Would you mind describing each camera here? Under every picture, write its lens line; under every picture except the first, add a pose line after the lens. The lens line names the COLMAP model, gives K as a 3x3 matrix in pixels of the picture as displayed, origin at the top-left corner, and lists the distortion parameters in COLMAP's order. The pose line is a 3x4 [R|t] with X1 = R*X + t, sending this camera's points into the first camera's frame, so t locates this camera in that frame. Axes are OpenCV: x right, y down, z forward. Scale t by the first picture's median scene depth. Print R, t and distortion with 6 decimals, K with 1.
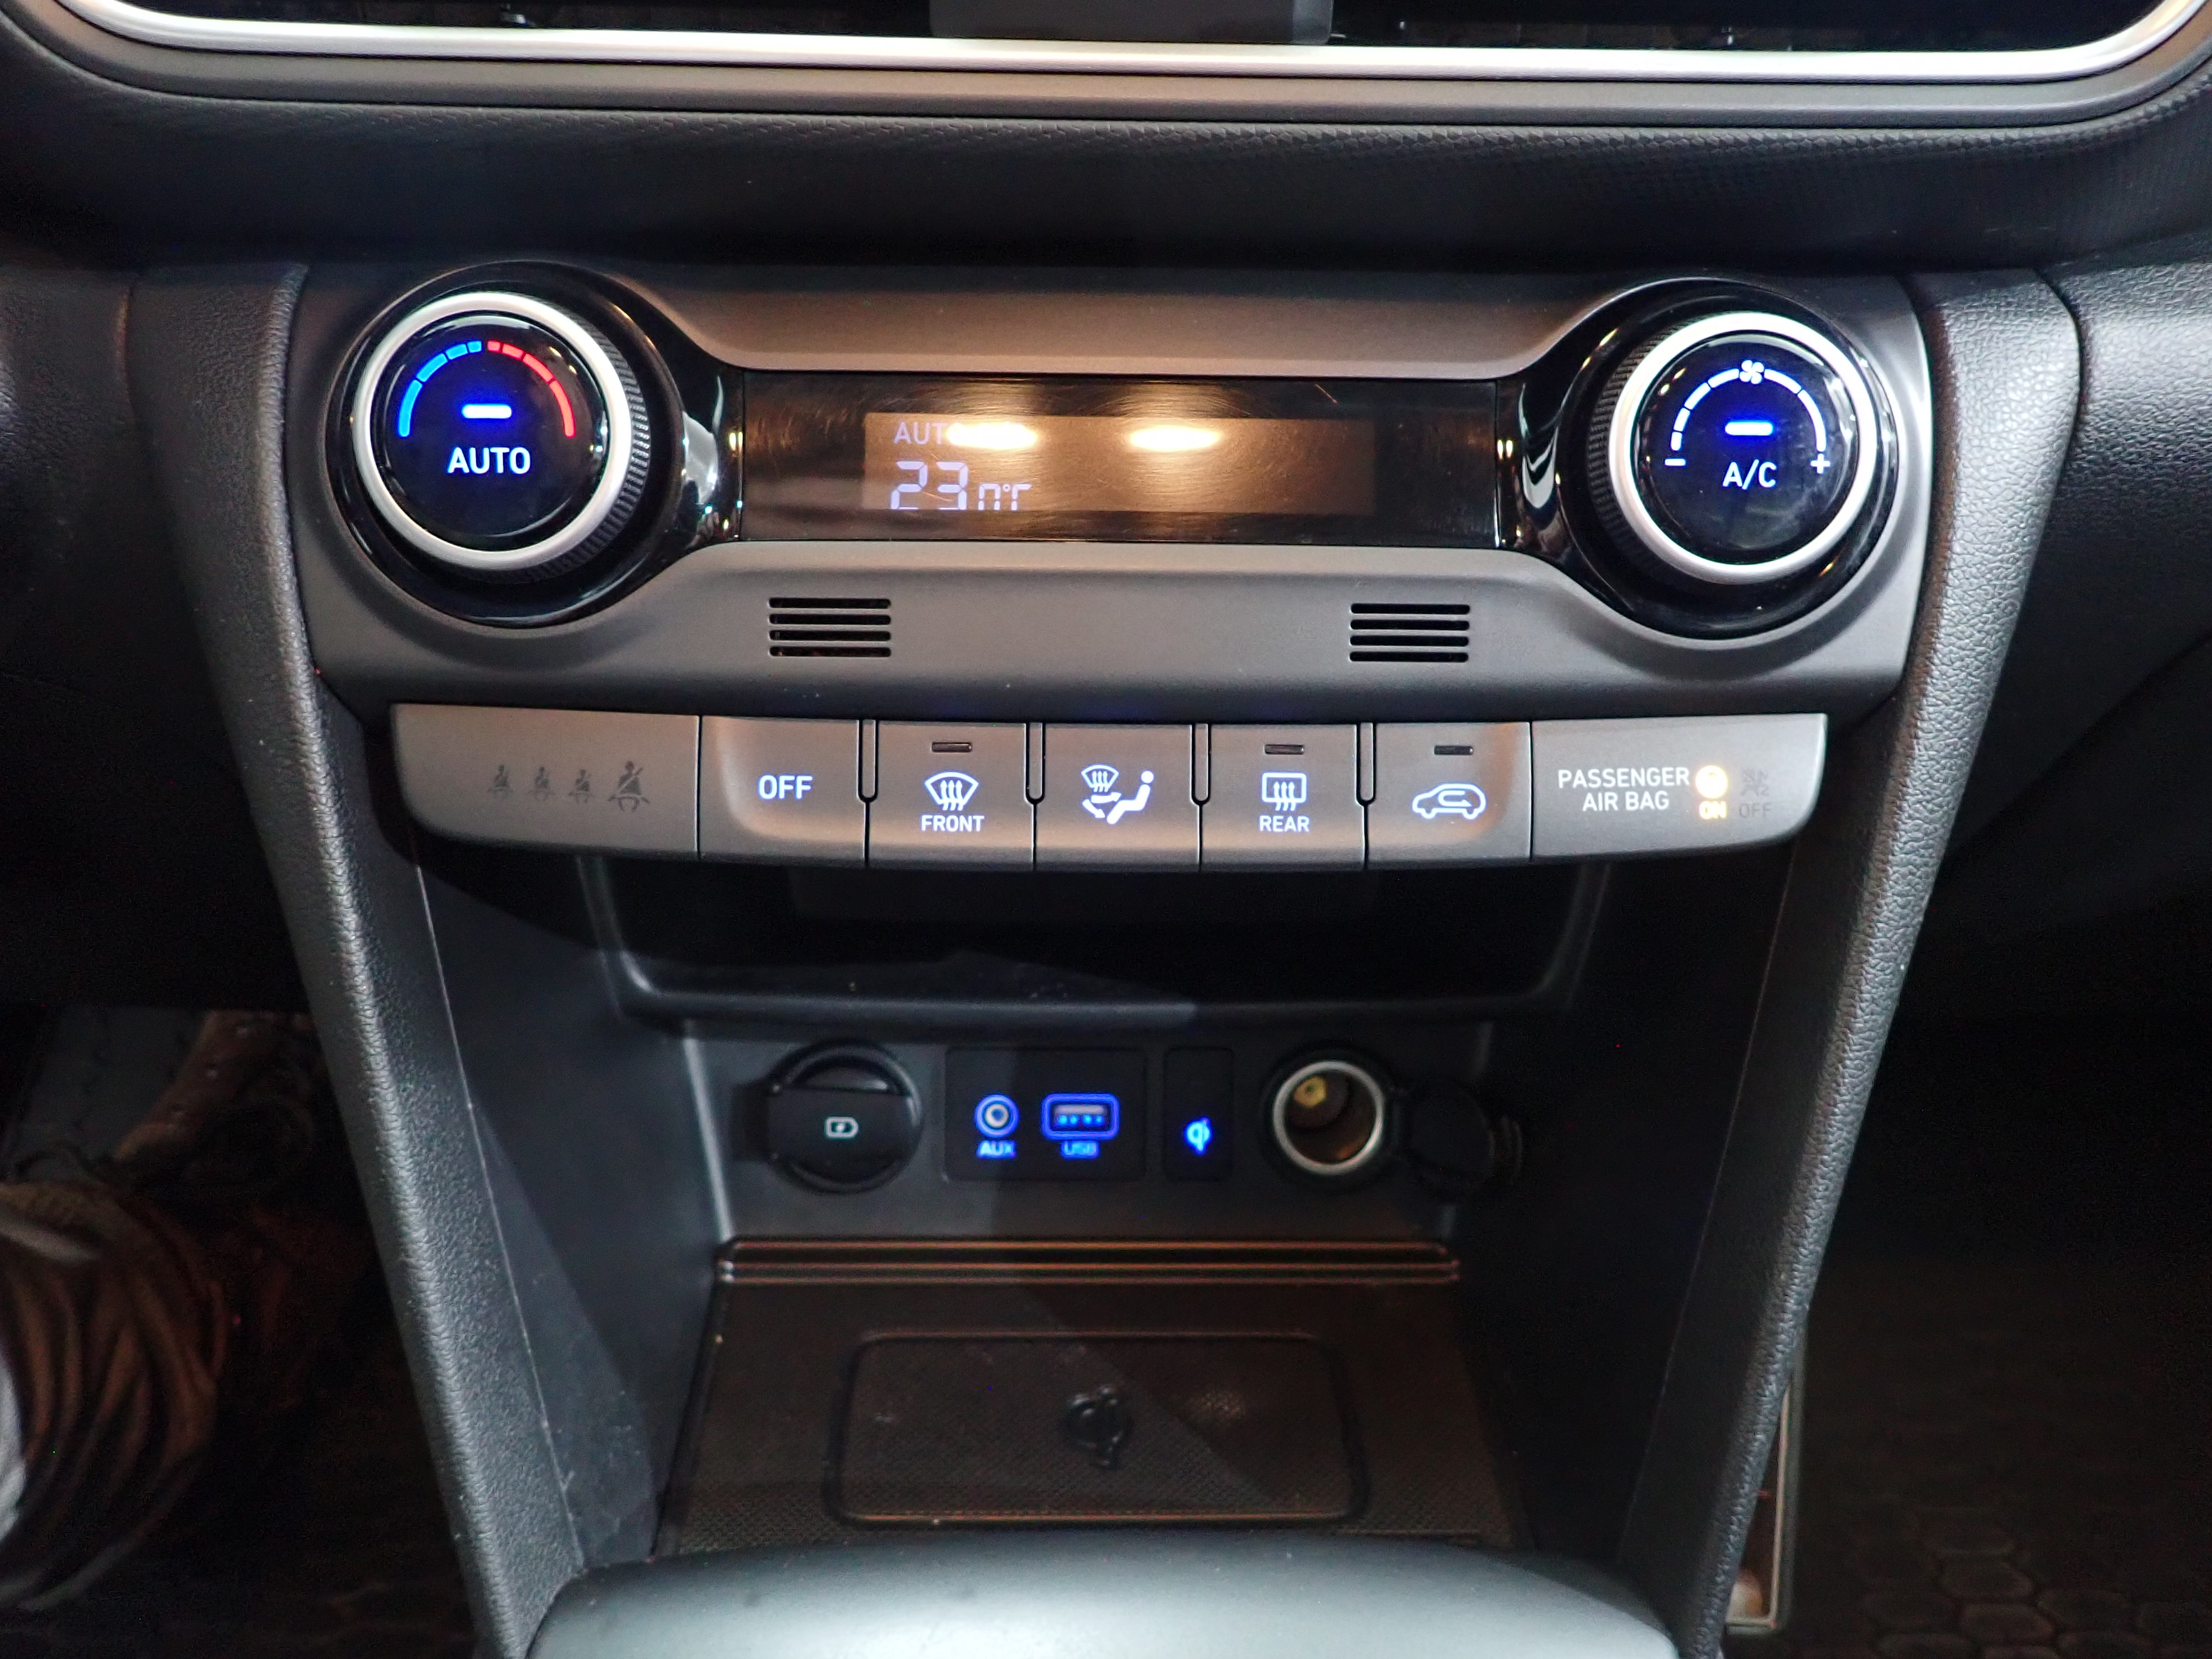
lens RADIAL K [[1615.2, 0, 1106.3], [0, 1615.2, 830.0], [0, 0, 1]] dist [-0.015074, -0.007576]
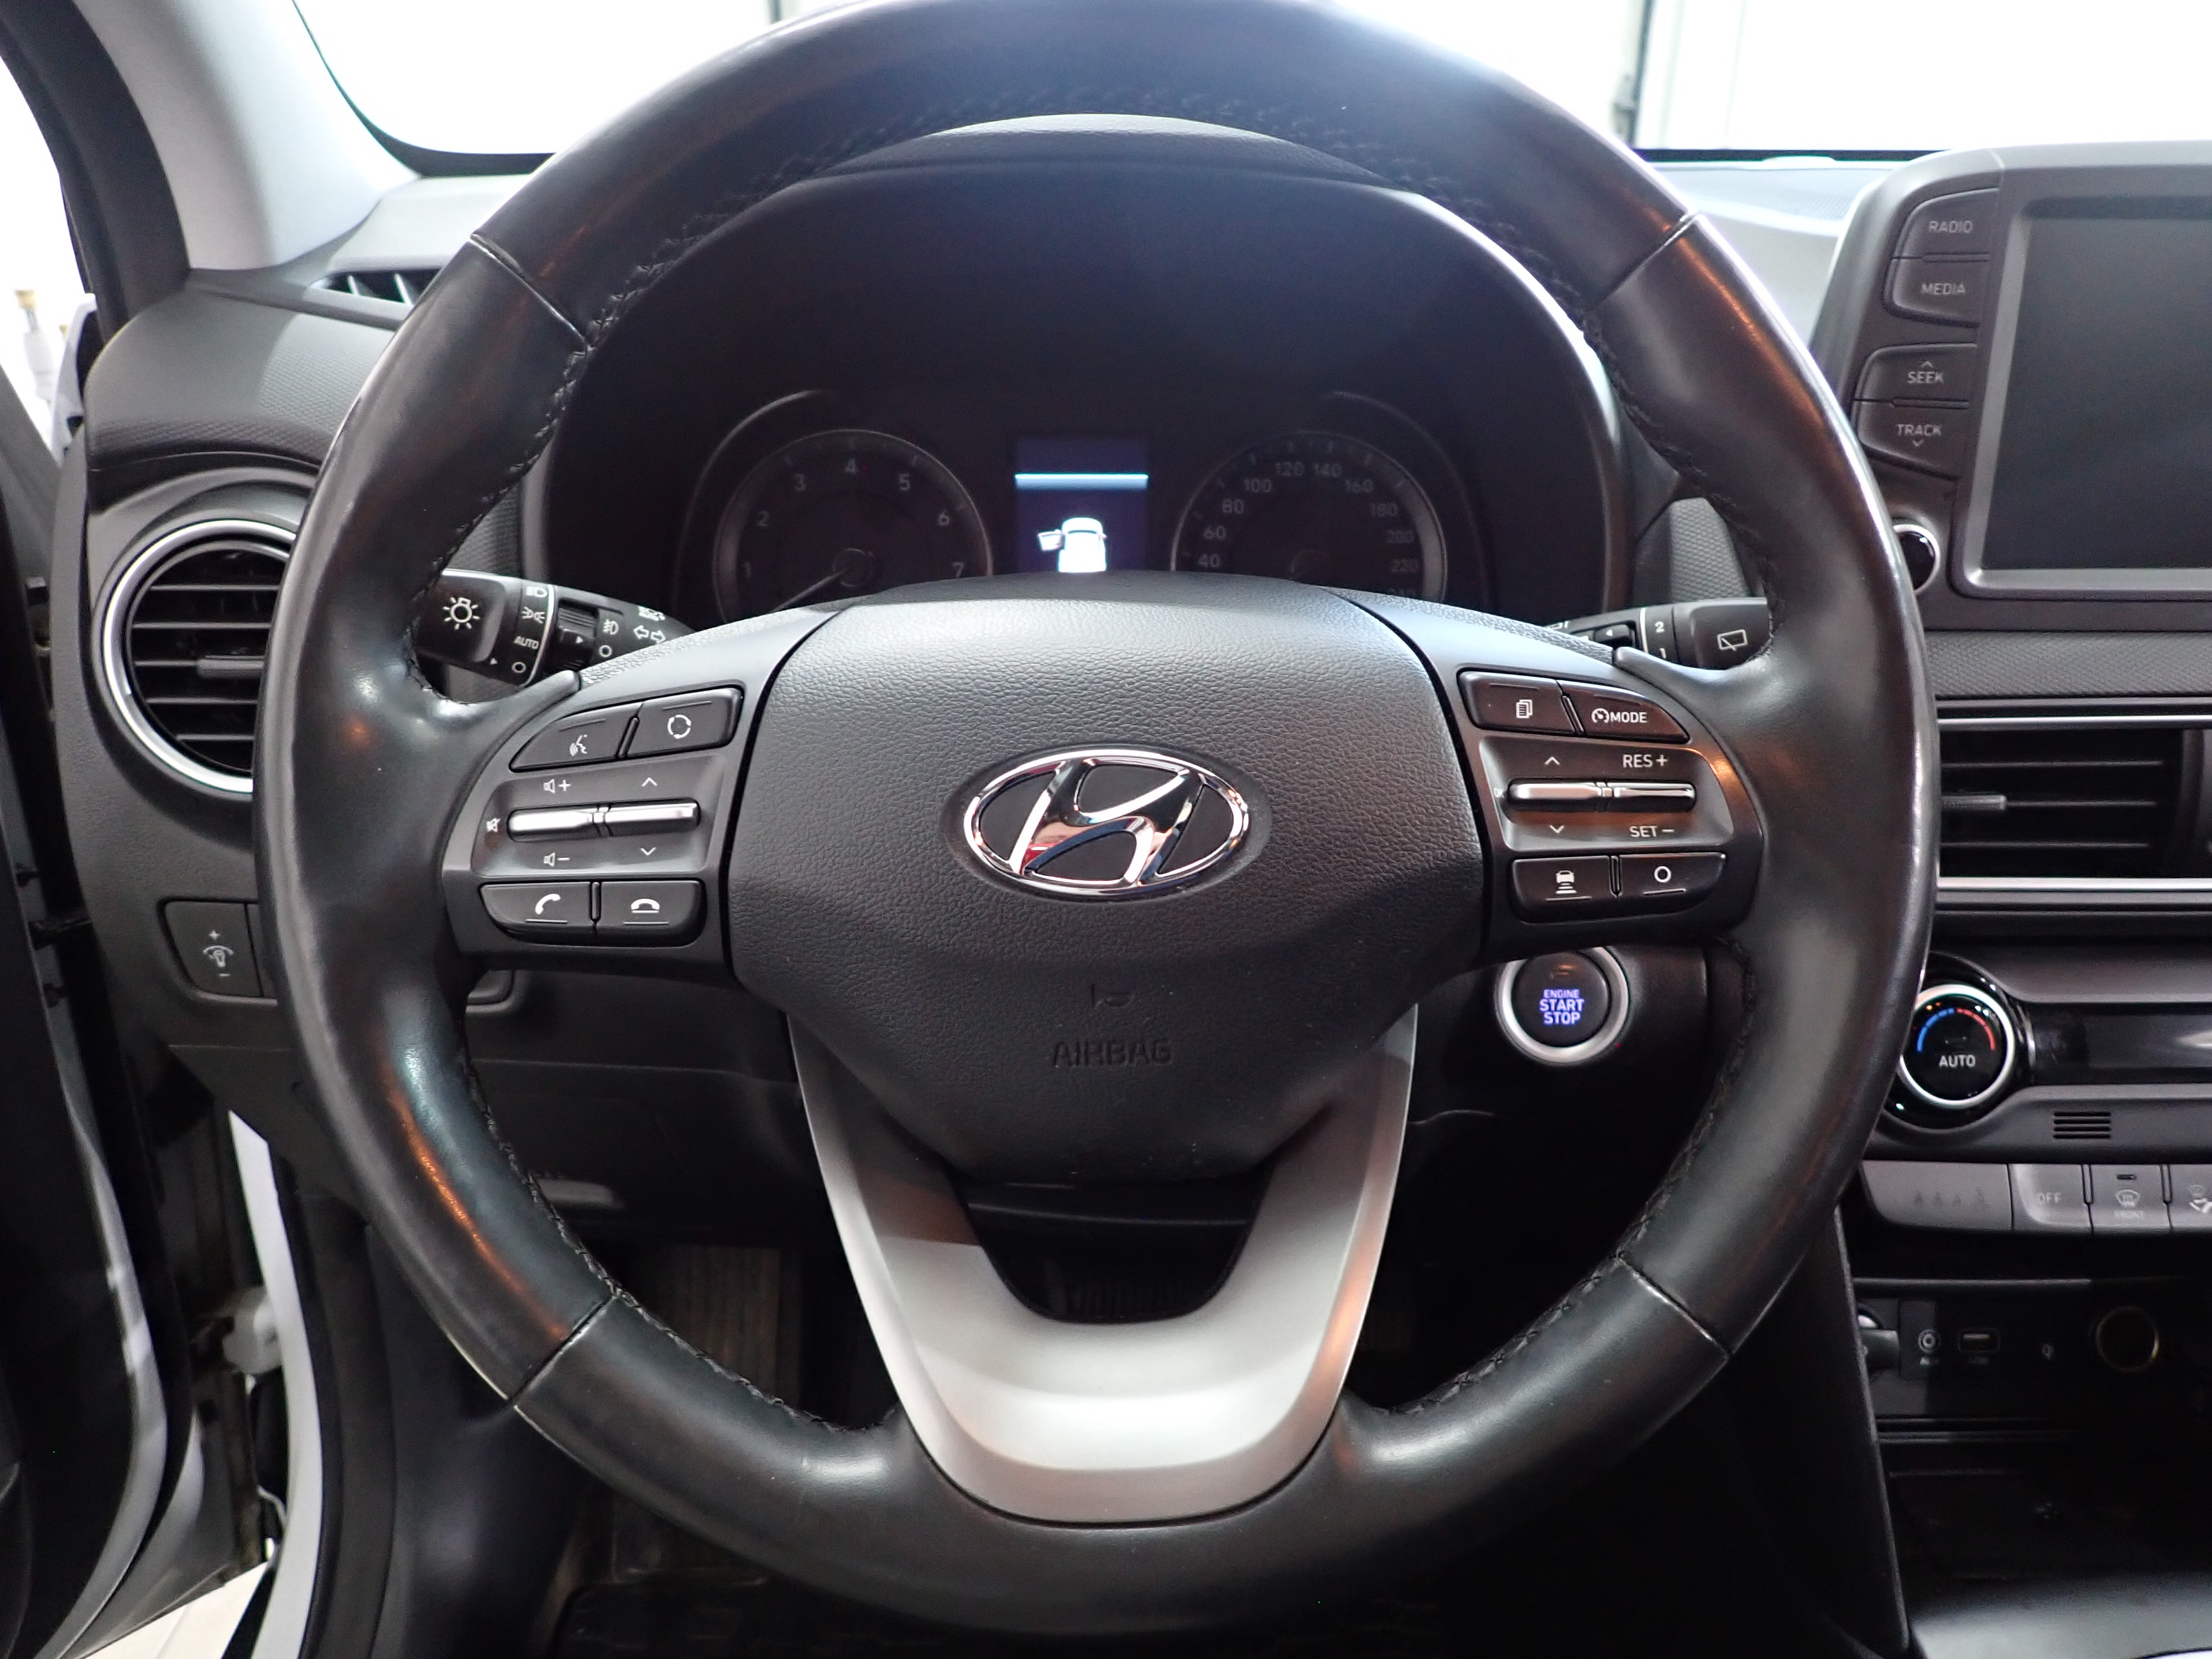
lens RADIAL K [[1615.2, 0, 1107.6], [0, 1615.2, 829.6], [0, 0, 1]] dist [-0.015074, -0.007576]
pose [[0.999141, -0.014410, -0.038854, -1.347312], [0.010523, 0.995086, -0.098453, -0.313158], [0.040082, 0.097960, 0.994383, -1.189912]]
